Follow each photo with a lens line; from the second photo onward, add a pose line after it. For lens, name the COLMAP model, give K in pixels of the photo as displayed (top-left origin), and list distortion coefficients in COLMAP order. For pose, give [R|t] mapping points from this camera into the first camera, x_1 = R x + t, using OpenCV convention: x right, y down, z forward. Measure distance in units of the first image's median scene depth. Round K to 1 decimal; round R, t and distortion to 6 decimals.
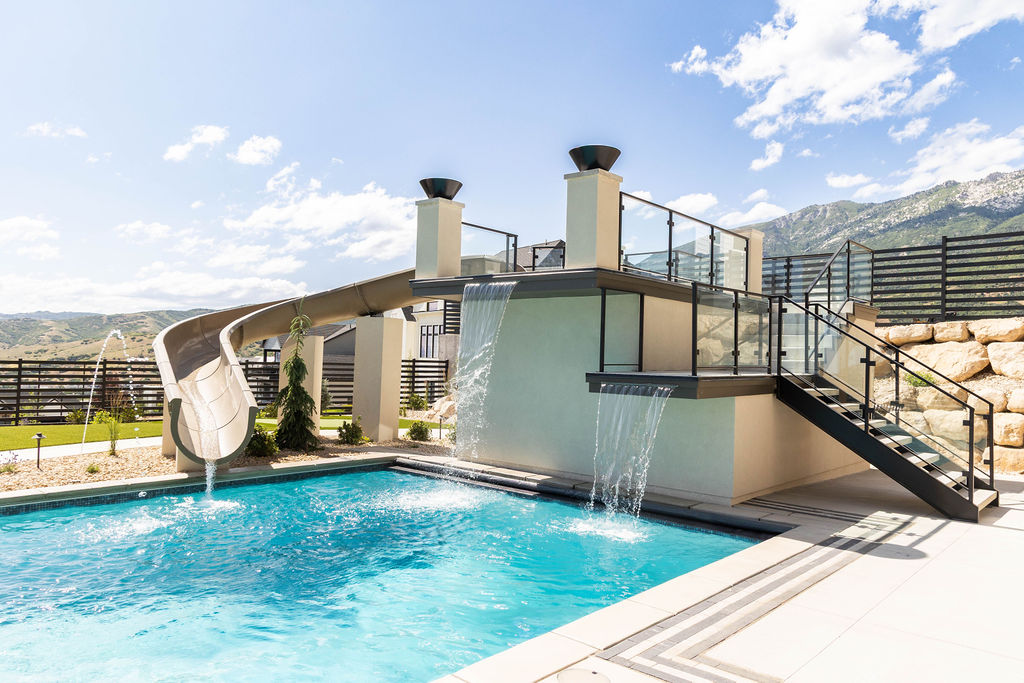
lens RADIAL K [[718.1, 0, 518.6], [0, 718.1, 345.0], [0, 0, 1]] dist [0.032114, -0.000746]
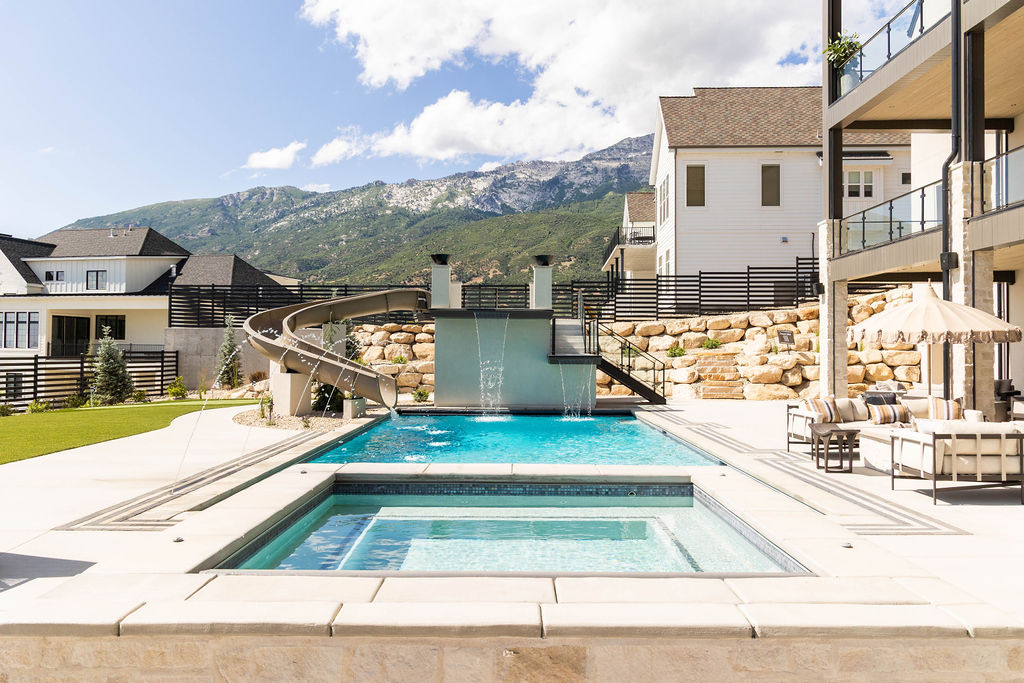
lens RADIAL K [[748.5, 0, 512.0], [0, 748.5, 341.5], [0, 0, 1]] dist [0.005683, 0.004455]
pose [[0.752965, -0.012722, 0.657937, -1.271244], [0.000185, 0.999817, 0.019121, -0.040089], [-0.658060, -0.014276, 0.752830, -0.571573]]
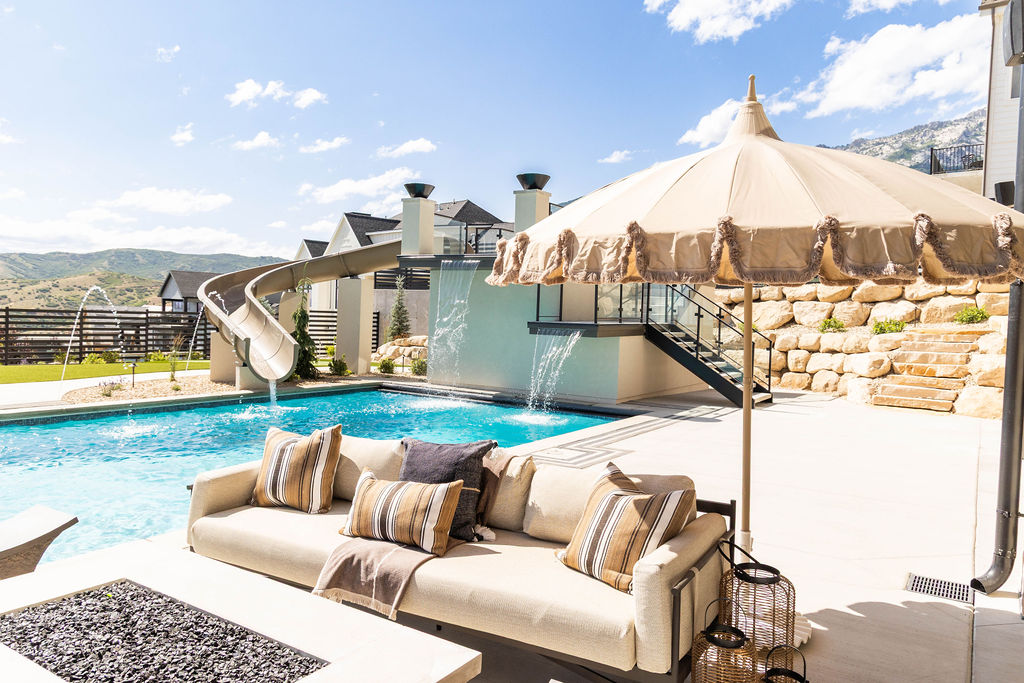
lens RADIAL K [[718.1, 0, 518.6], [0, 718.1, 345.0], [0, 0, 1]] dist [0.032114, -0.000746]
pose [[0.989251, -0.001213, 0.146222, -0.124758], [-0.008755, 0.997680, 0.067507, -0.012854], [-0.145965, -0.068062, 0.986946, -0.437996]]
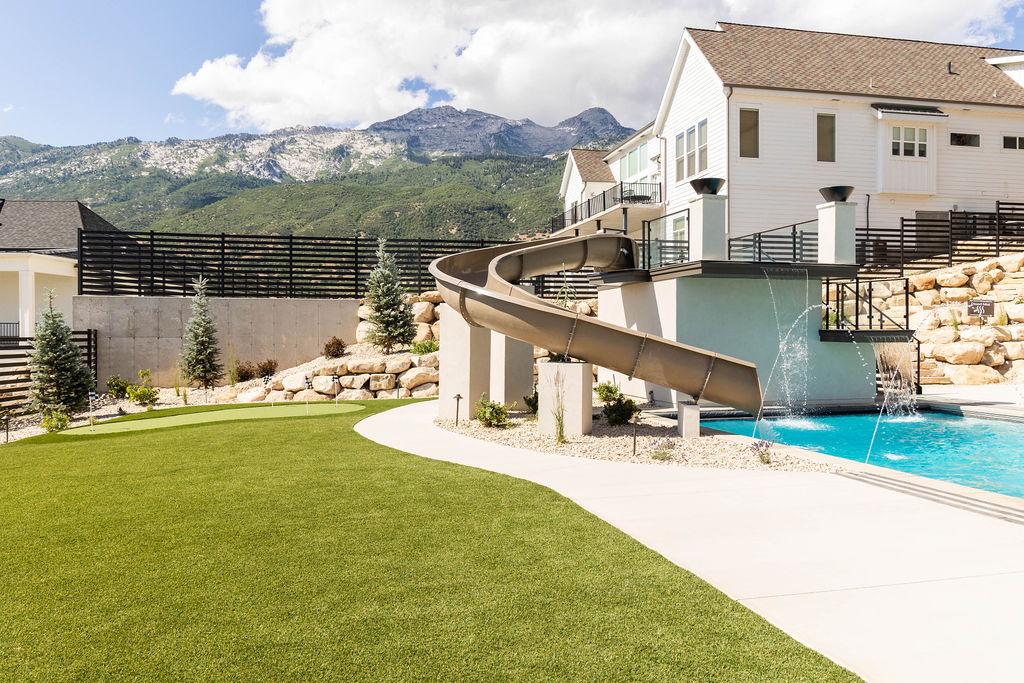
lens RADIAL K [[775.8, 0, 515.8], [0, 775.8, 340.1], [0, 0, 1]] dist [0.007273, -0.001417]
pose [[0.536597, -0.034632, 0.843128, -1.429766], [-0.002108, 0.999099, 0.042380, -0.009498], [-0.843836, -0.024518, 0.536040, 0.520918]]
